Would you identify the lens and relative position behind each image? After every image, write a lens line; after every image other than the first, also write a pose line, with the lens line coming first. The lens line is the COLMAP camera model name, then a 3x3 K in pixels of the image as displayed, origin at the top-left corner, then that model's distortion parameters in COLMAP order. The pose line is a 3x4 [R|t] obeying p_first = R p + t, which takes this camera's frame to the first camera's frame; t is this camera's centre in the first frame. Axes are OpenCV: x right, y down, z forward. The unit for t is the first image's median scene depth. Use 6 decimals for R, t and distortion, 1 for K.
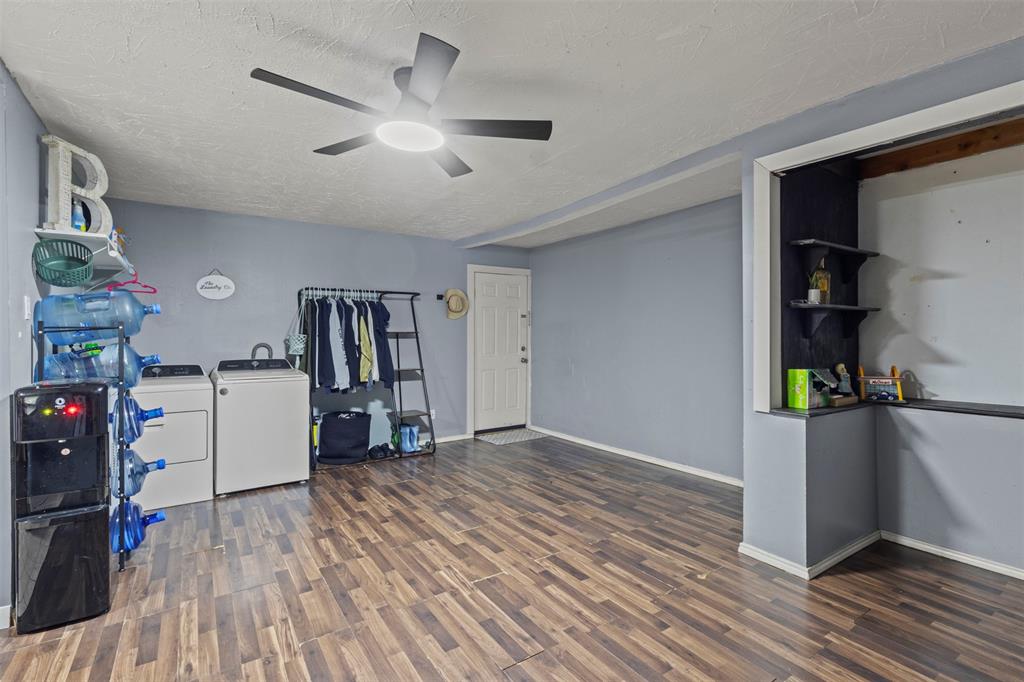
lens RADIAL K [[481.5, 0, 512.3], [0, 481.5, 336.3], [0, 0, 1]] dist [0.003729, 0.001493]
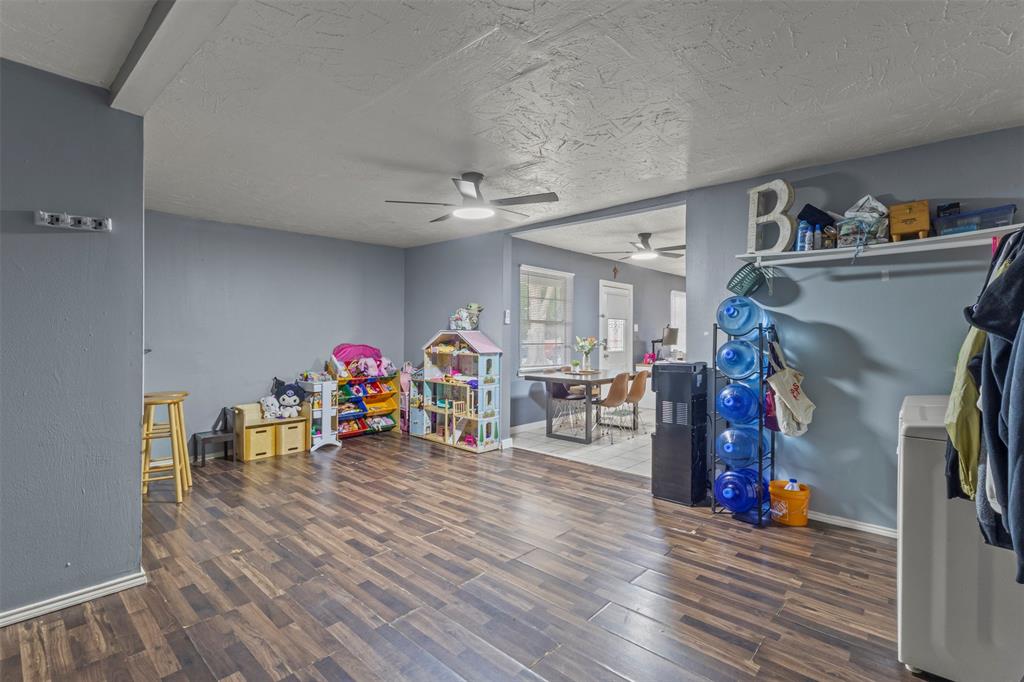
lens RADIAL K [[481.5, 0, 505.0], [0, 481.5, 340.2], [0, 0, 1]] dist [0.003729, 0.001493]
pose [[-0.974365, -0.000602, -0.224971, 0.042800], [-0.003365, 0.999924, 0.011899, 0.001350], [0.224947, 0.012351, -0.974293, 2.122459]]
